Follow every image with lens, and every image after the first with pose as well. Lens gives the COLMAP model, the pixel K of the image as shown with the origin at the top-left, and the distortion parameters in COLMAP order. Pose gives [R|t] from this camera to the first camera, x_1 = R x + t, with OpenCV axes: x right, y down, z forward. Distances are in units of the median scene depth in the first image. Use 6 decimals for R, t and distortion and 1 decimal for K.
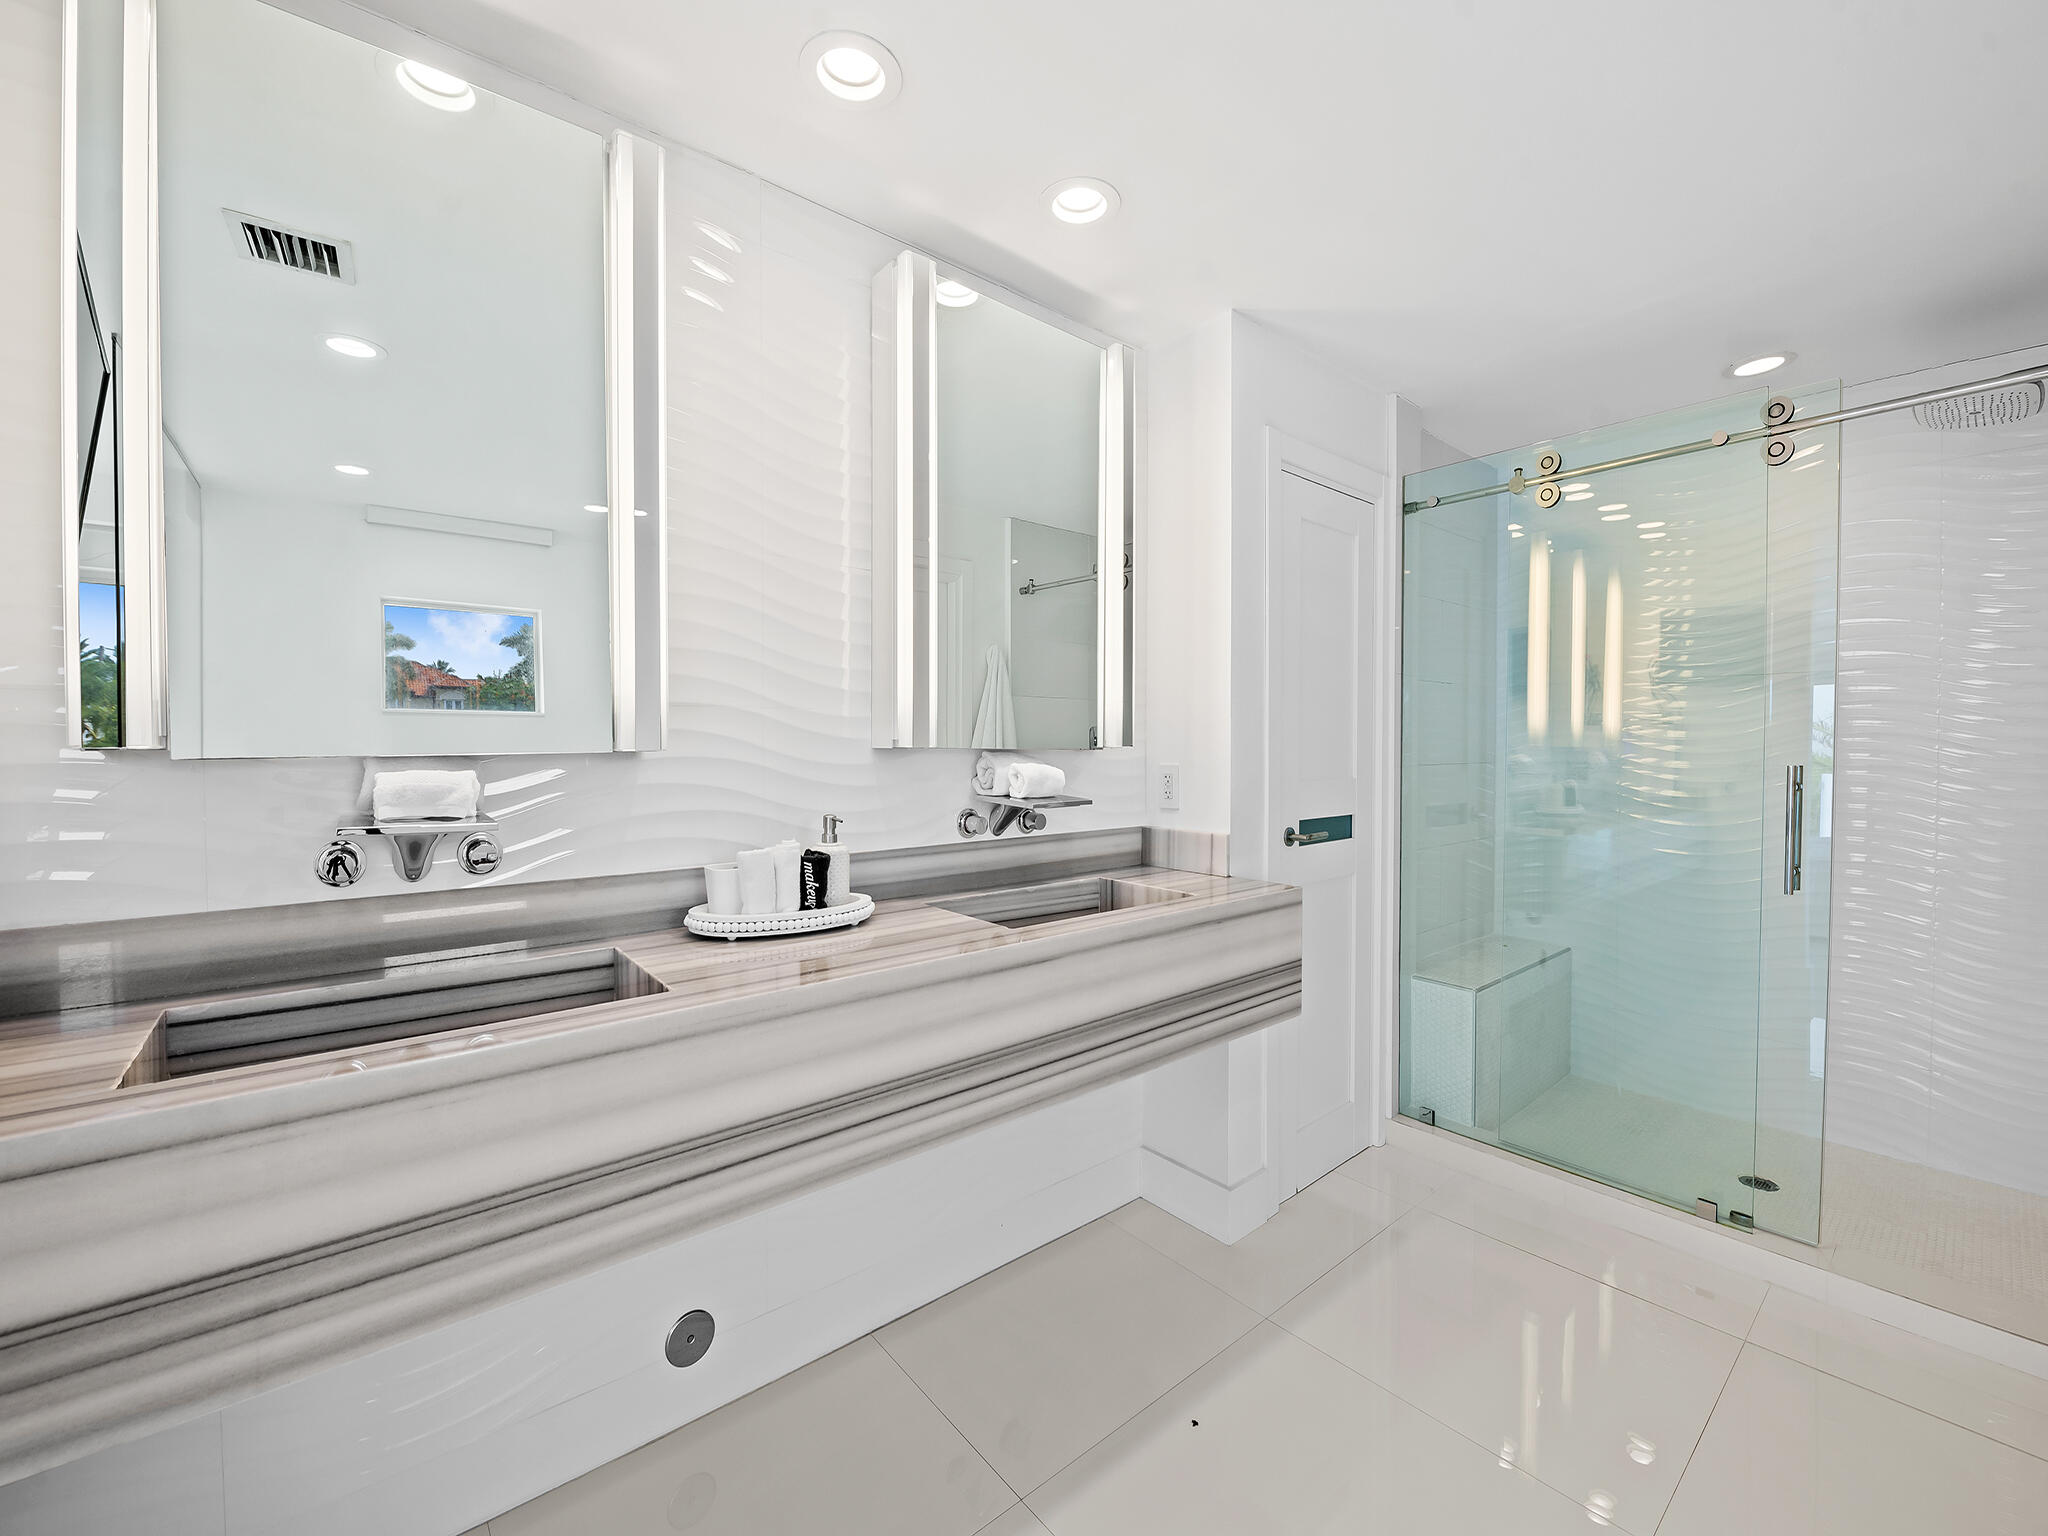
lens RADIAL K [[832.5, 0, 1024.0], [0, 832.5, 768.0], [0, 0, 1]] dist [0.000667, -0.000006]
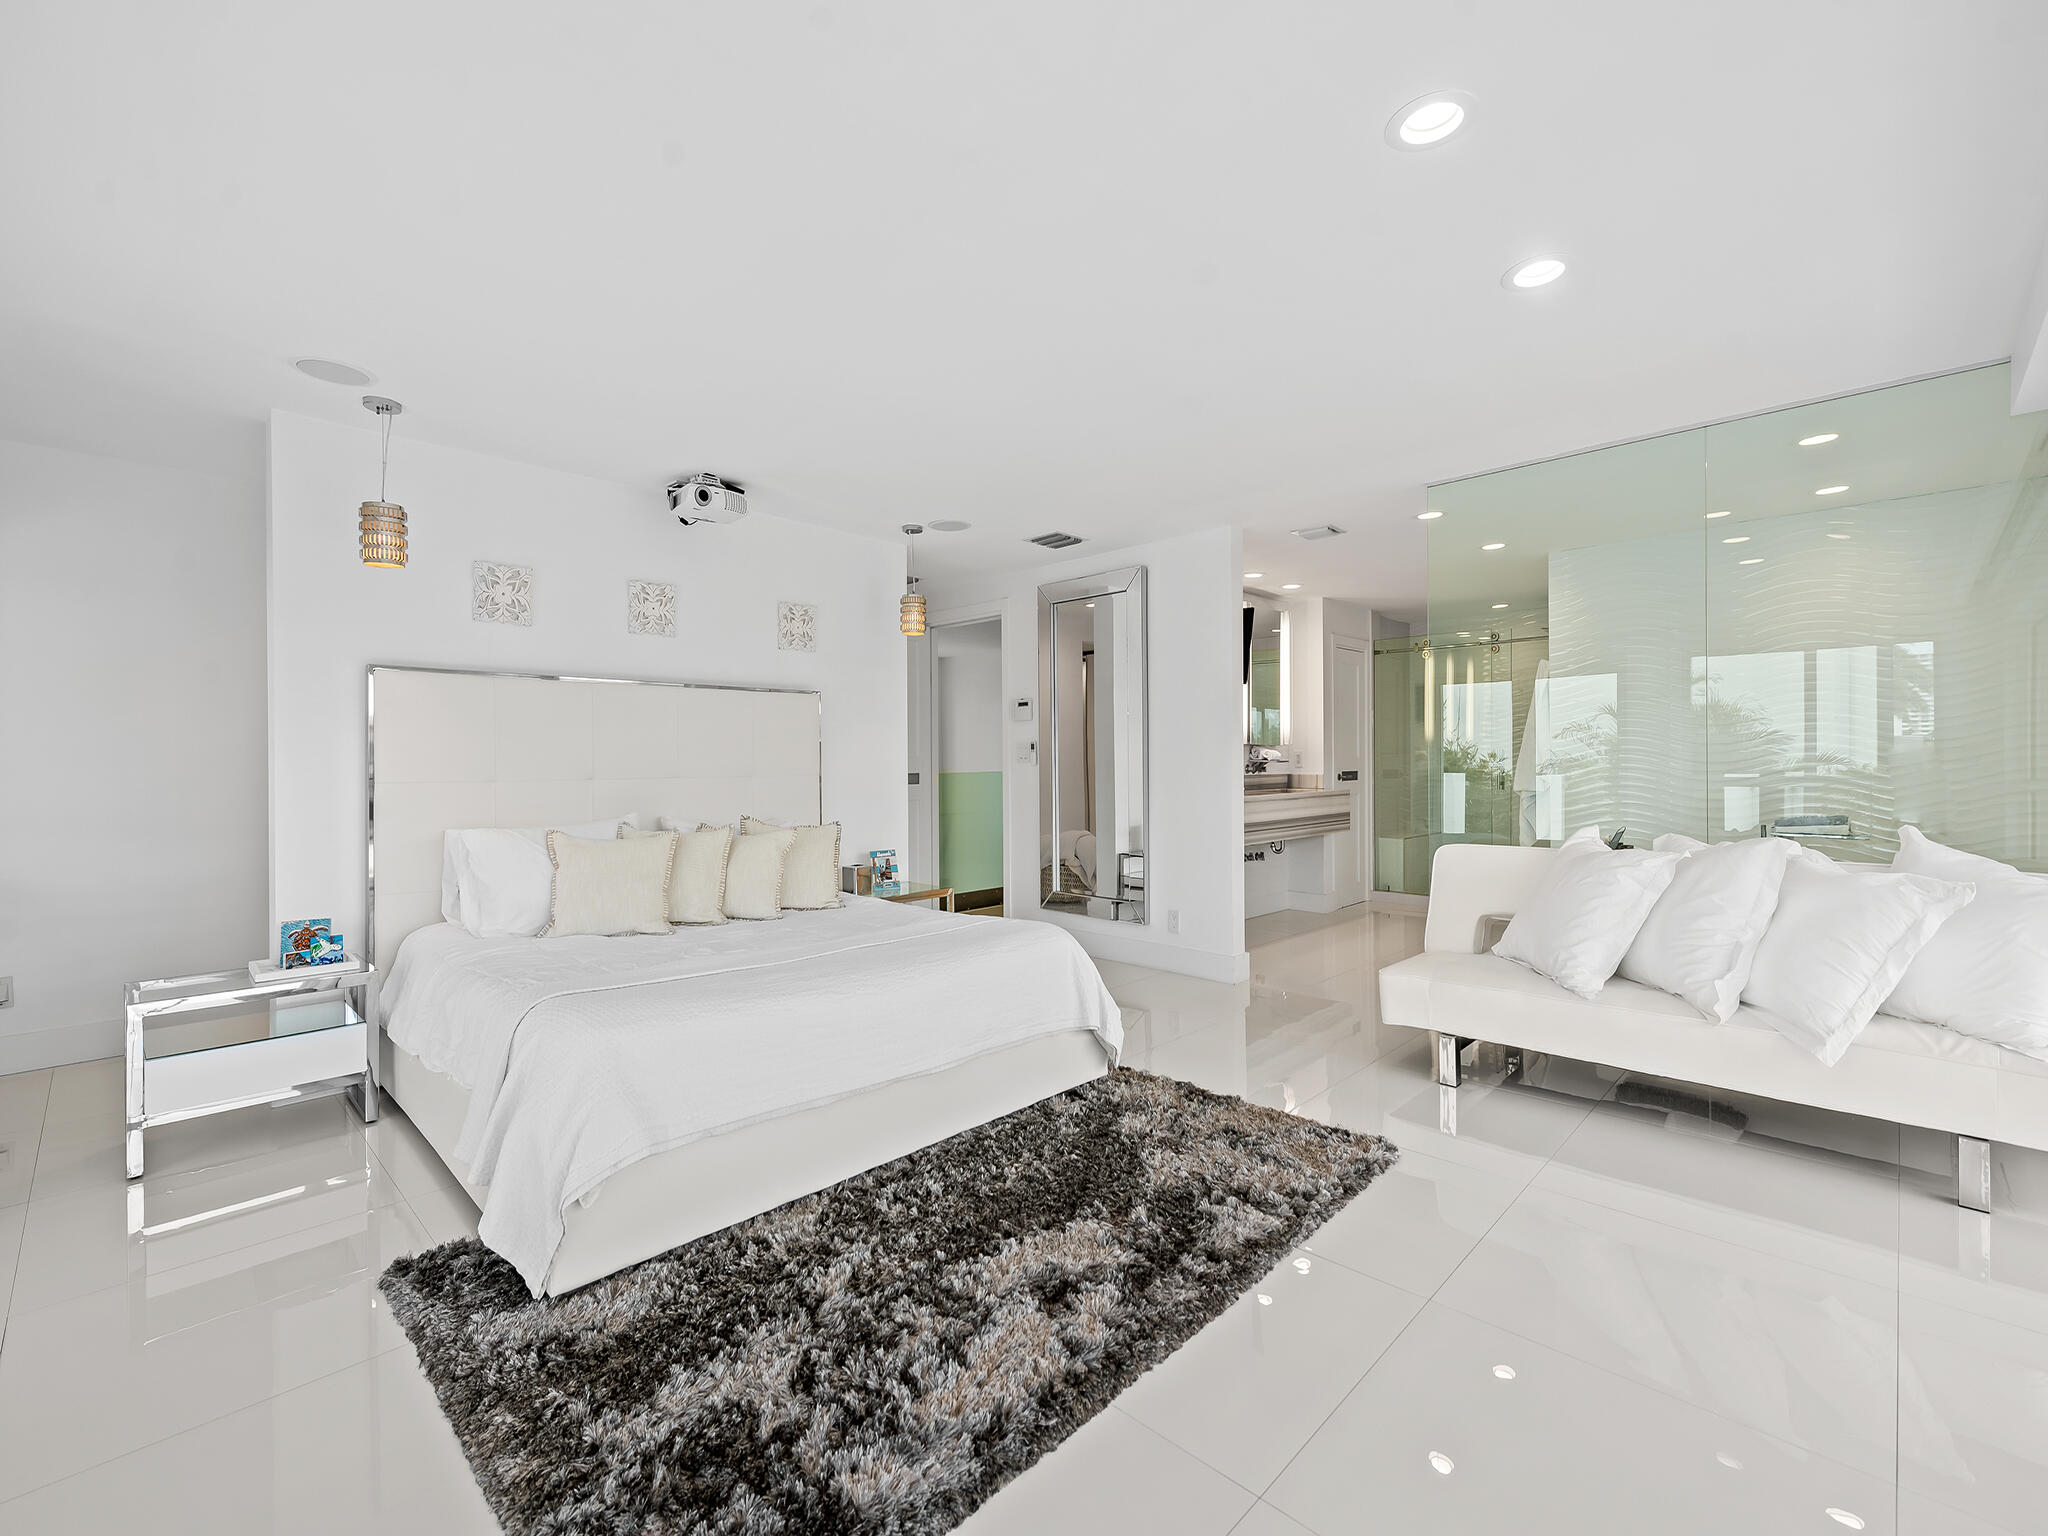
lens RADIAL K [[867.2, 0, 1023.4], [0, 867.2, 761.0], [0, 0, 1]] dist [-0.000480, -0.000108]
pose [[0.995806, -0.002904, 0.091443, -0.941042], [0.004333, 0.999872, -0.015434, 0.065418], [-0.091387, 0.015765, 0.995691, -1.690622]]
